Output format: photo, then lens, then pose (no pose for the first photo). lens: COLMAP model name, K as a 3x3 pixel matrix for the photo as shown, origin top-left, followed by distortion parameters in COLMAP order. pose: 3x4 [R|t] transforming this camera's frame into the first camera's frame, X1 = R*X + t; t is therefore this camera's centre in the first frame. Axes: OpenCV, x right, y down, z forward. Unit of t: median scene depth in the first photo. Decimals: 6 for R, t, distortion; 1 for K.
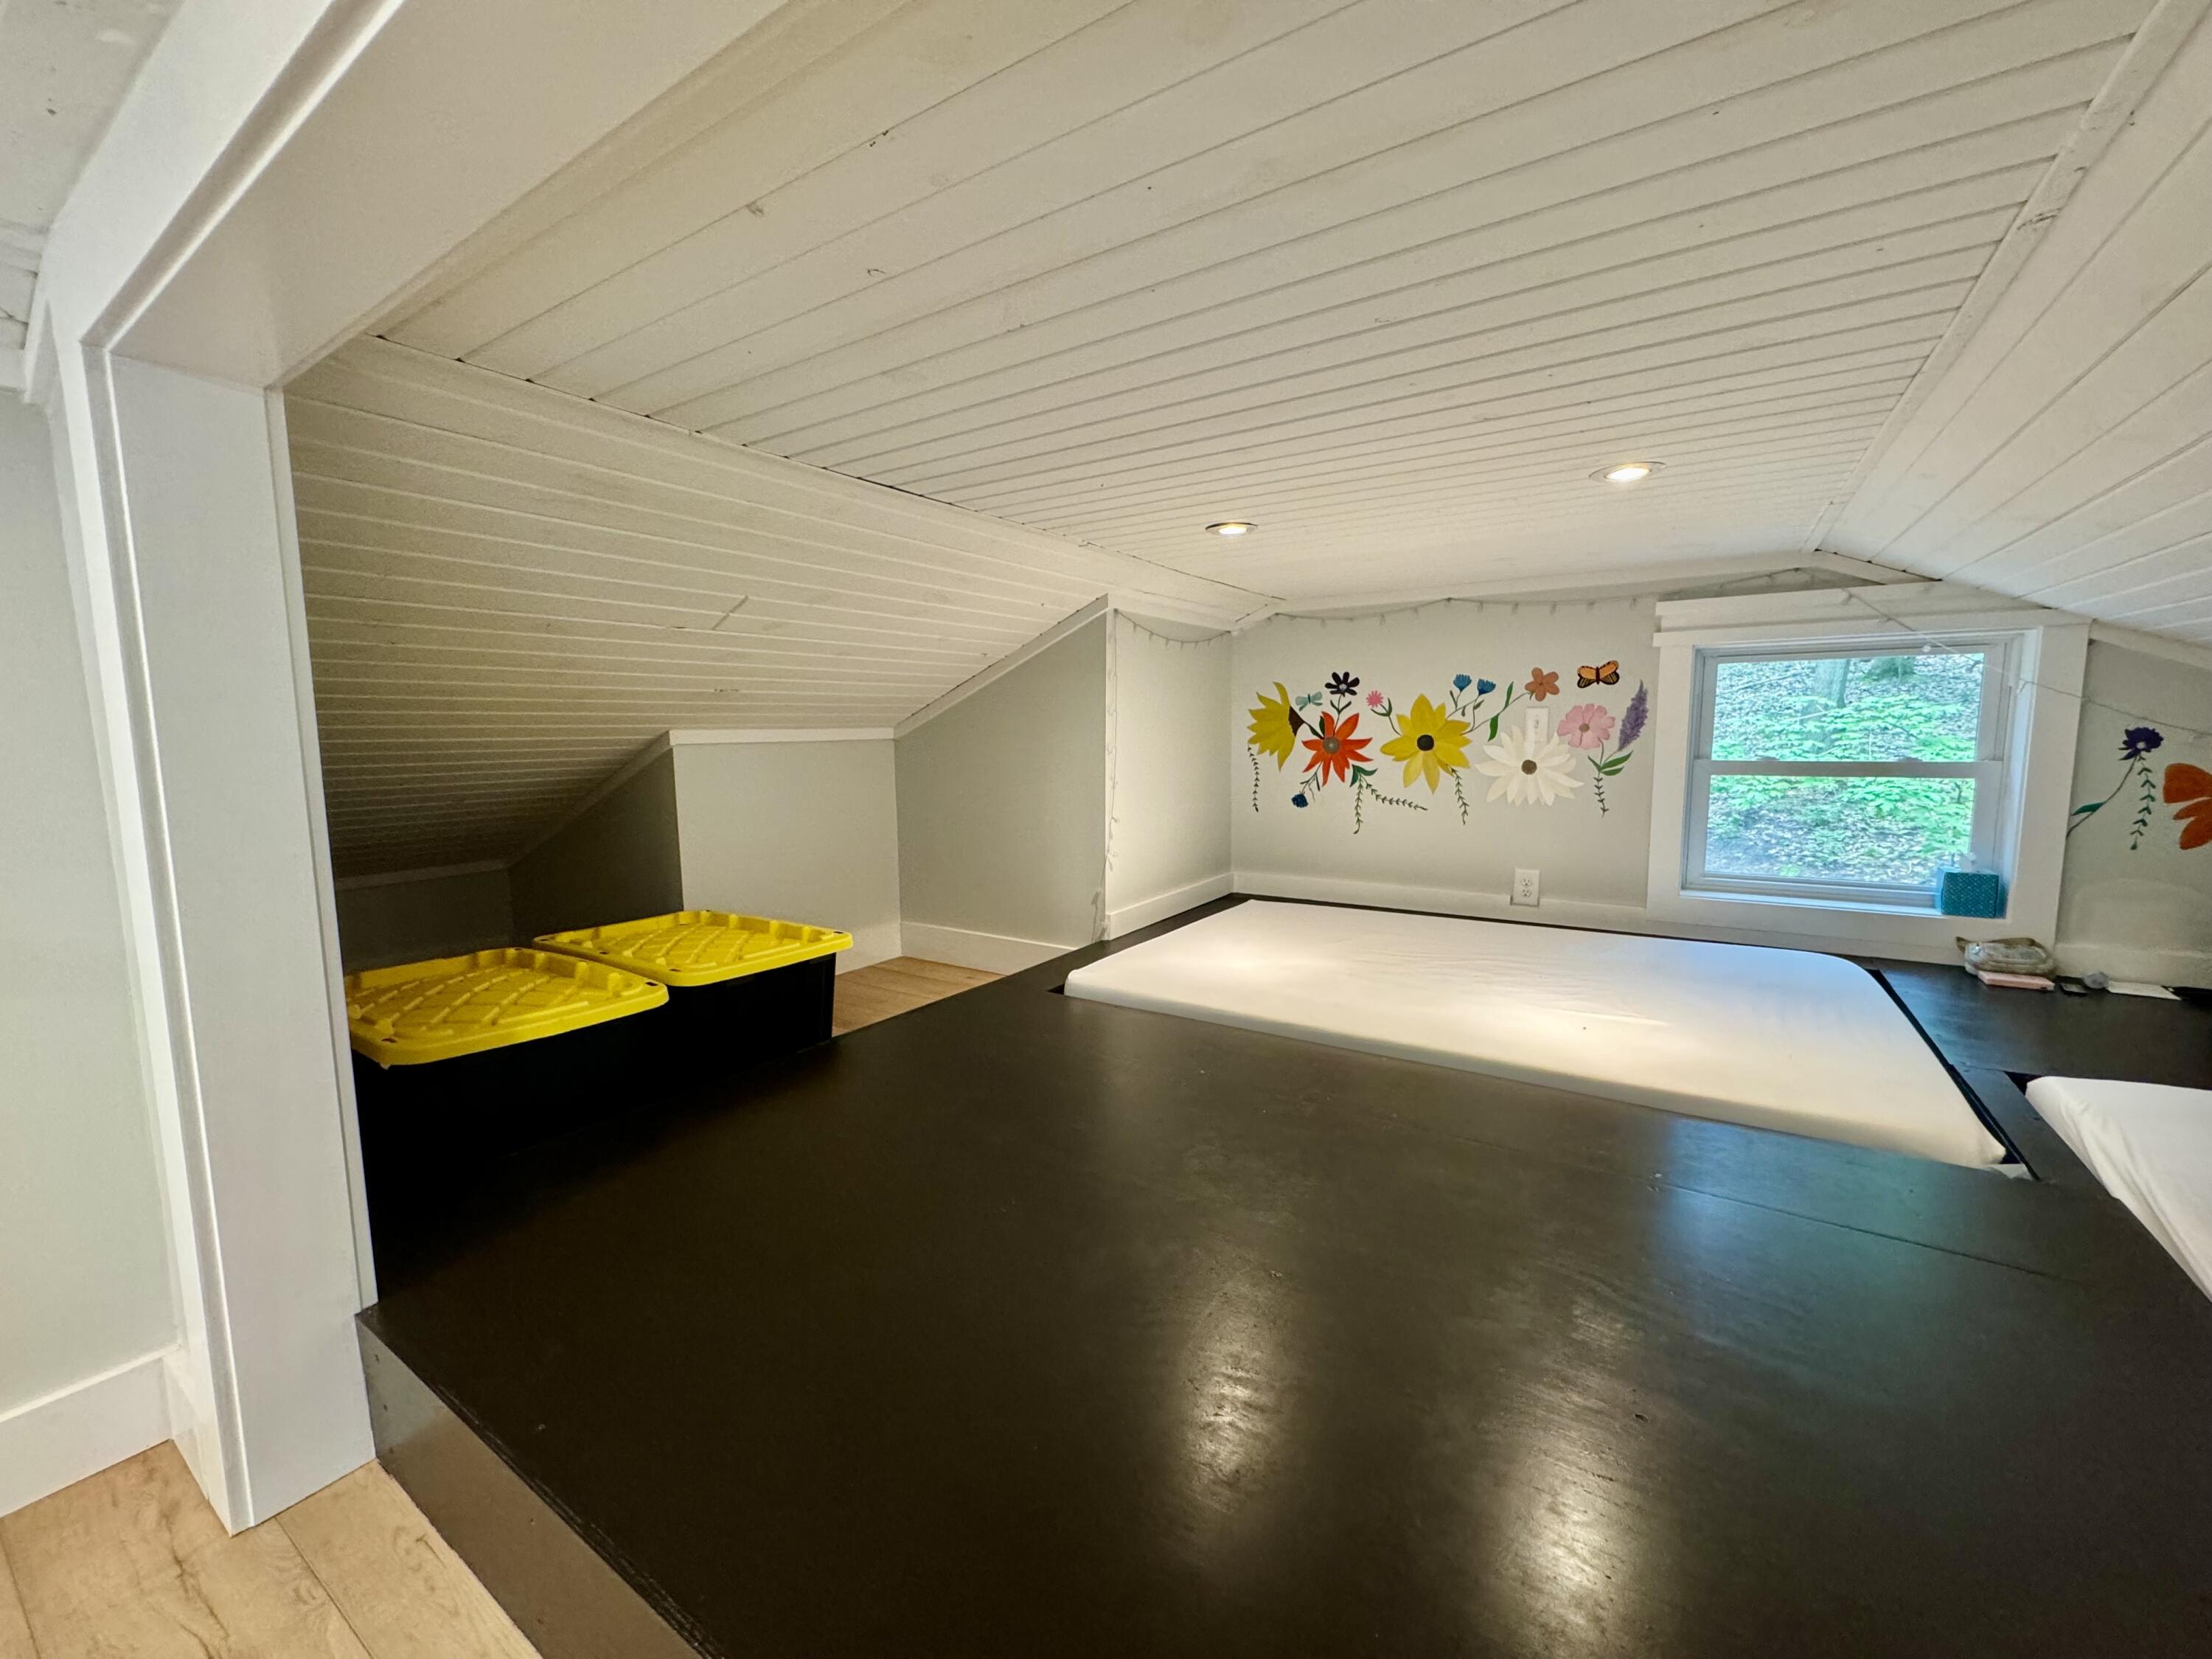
lens RADIAL K [[886.4, 0, 1108.0], [0, 886.4, 830.7], [0, 0, 1]] dist [-0.001514, -0.000222]
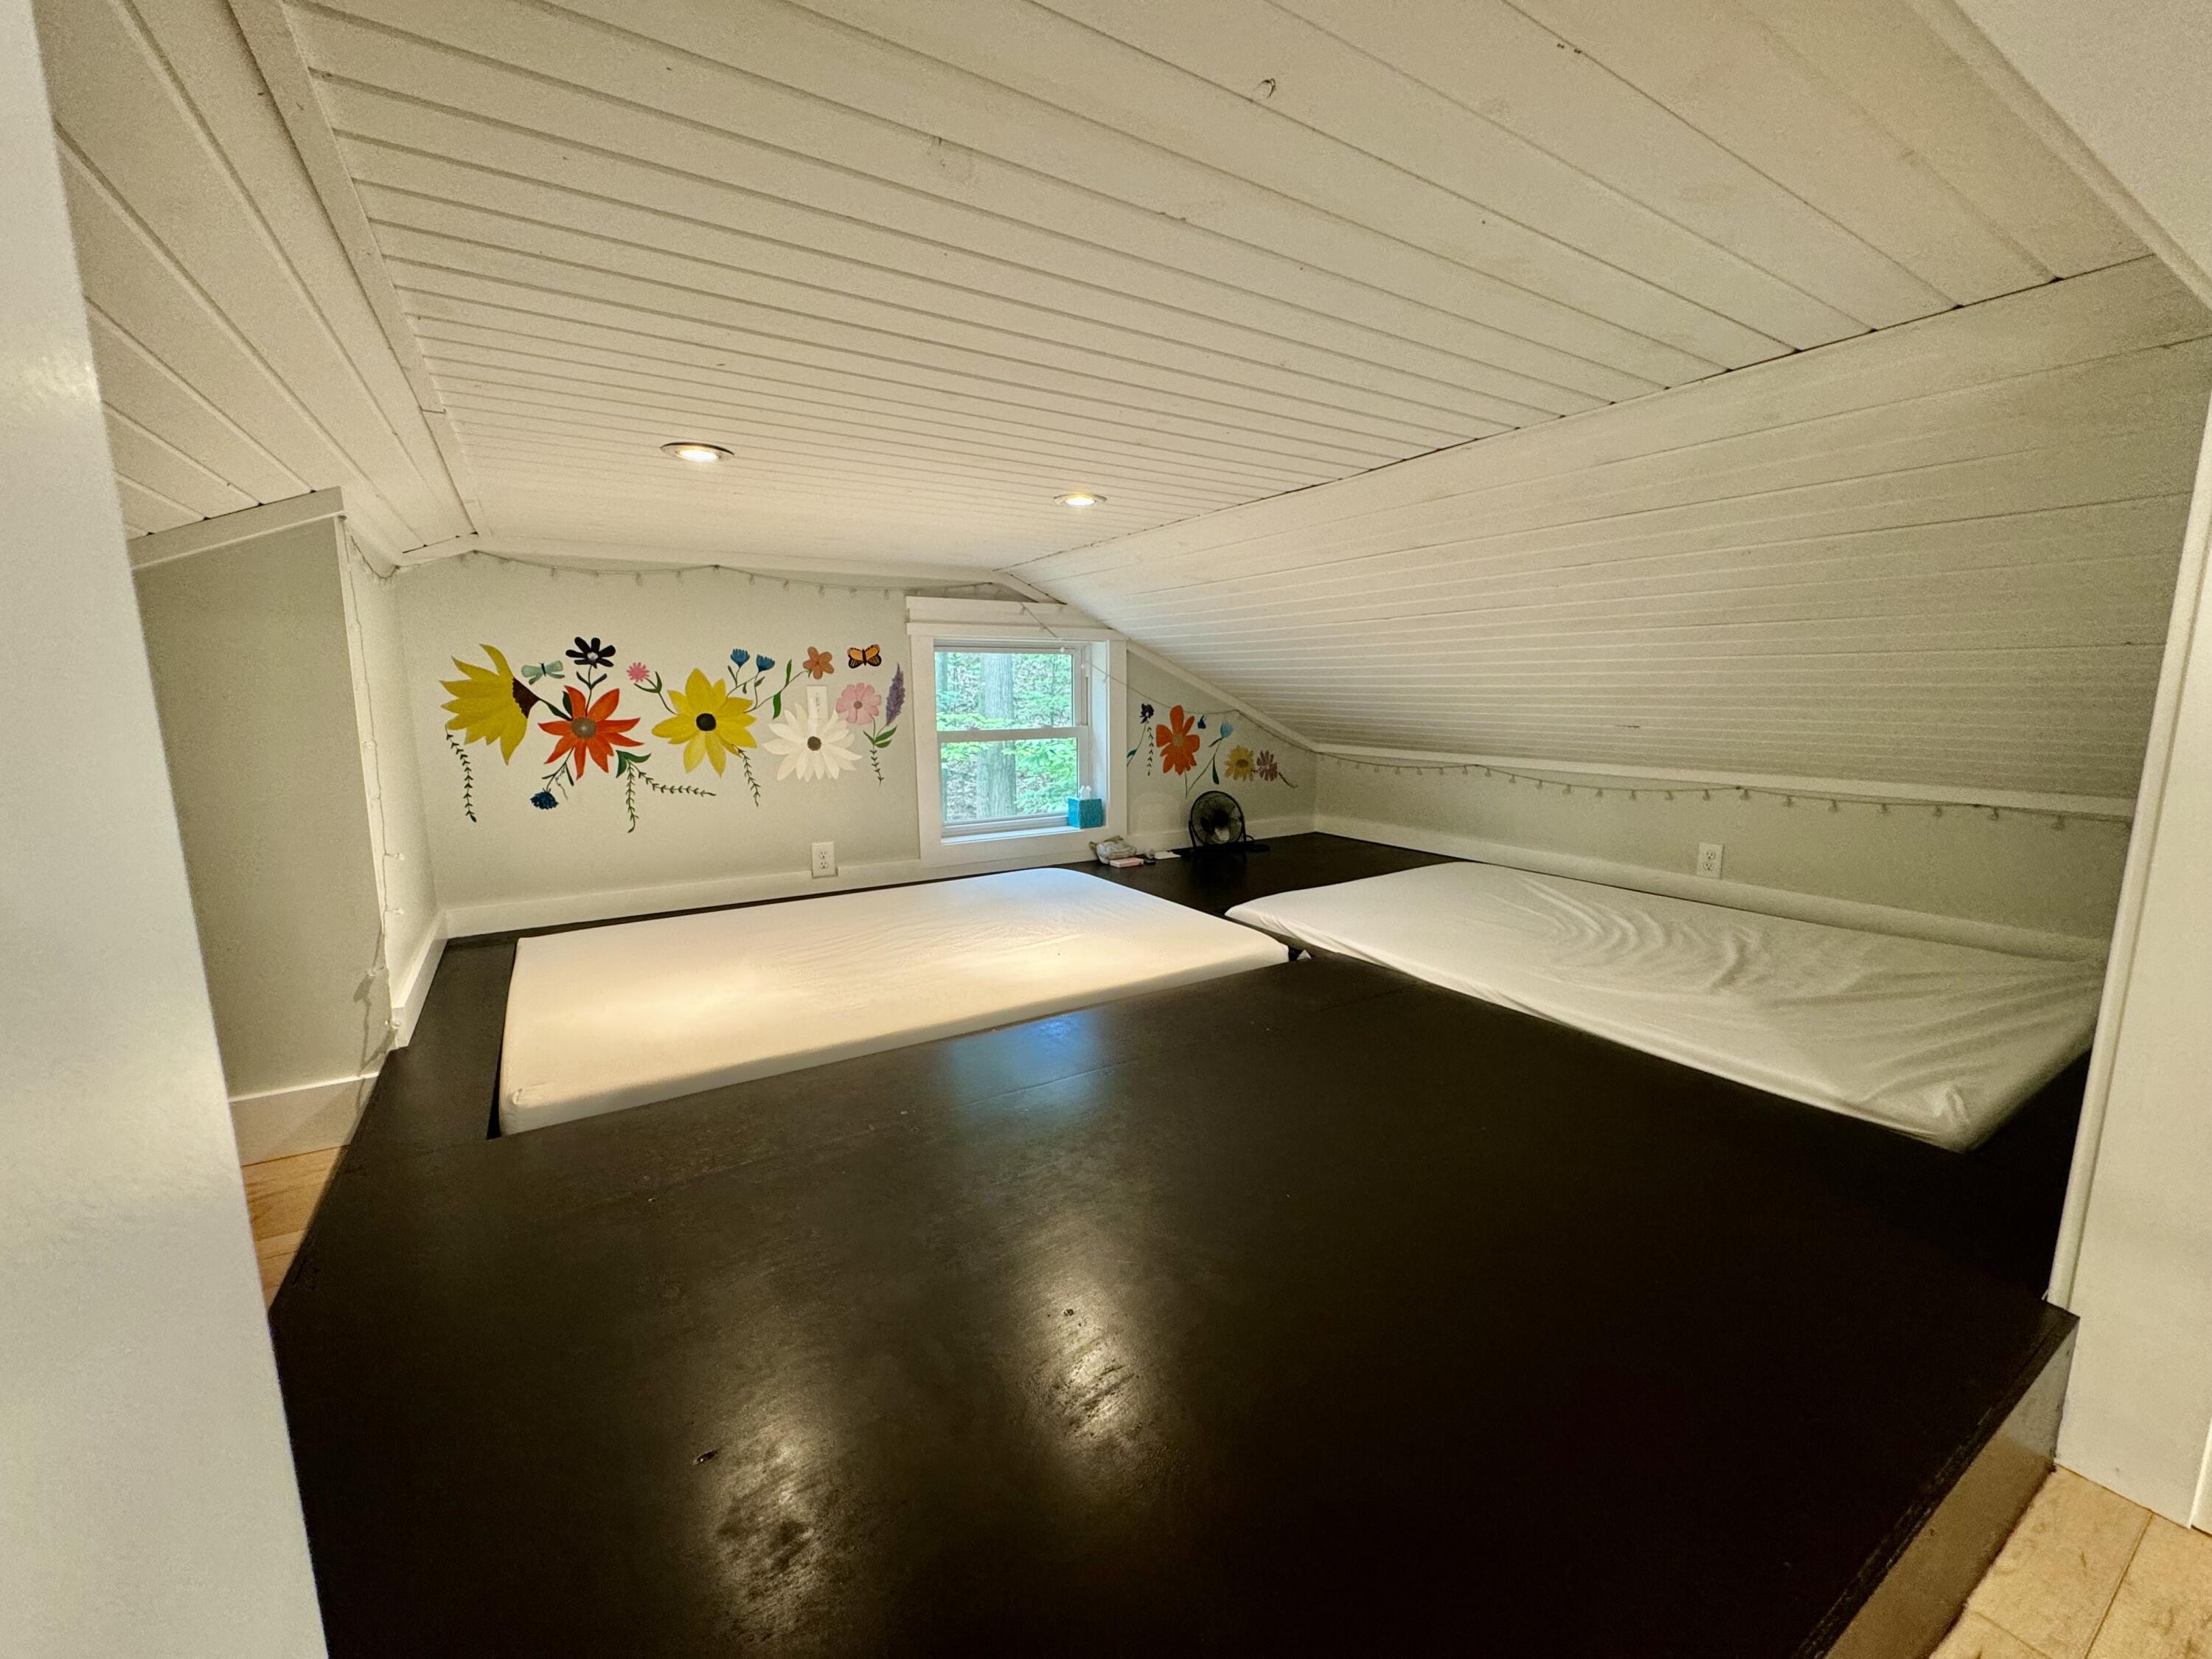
lens RADIAL K [[886.4, 0, 1108.0], [0, 886.4, 830.7], [0, 0, 1]] dist [-0.001514, -0.000222]
pose [[0.419062, -0.132294, 0.898268, -0.314254], [0.106561, 0.989657, 0.096041, -0.033508], [-0.901683, 0.055473, 0.428825, 0.251250]]
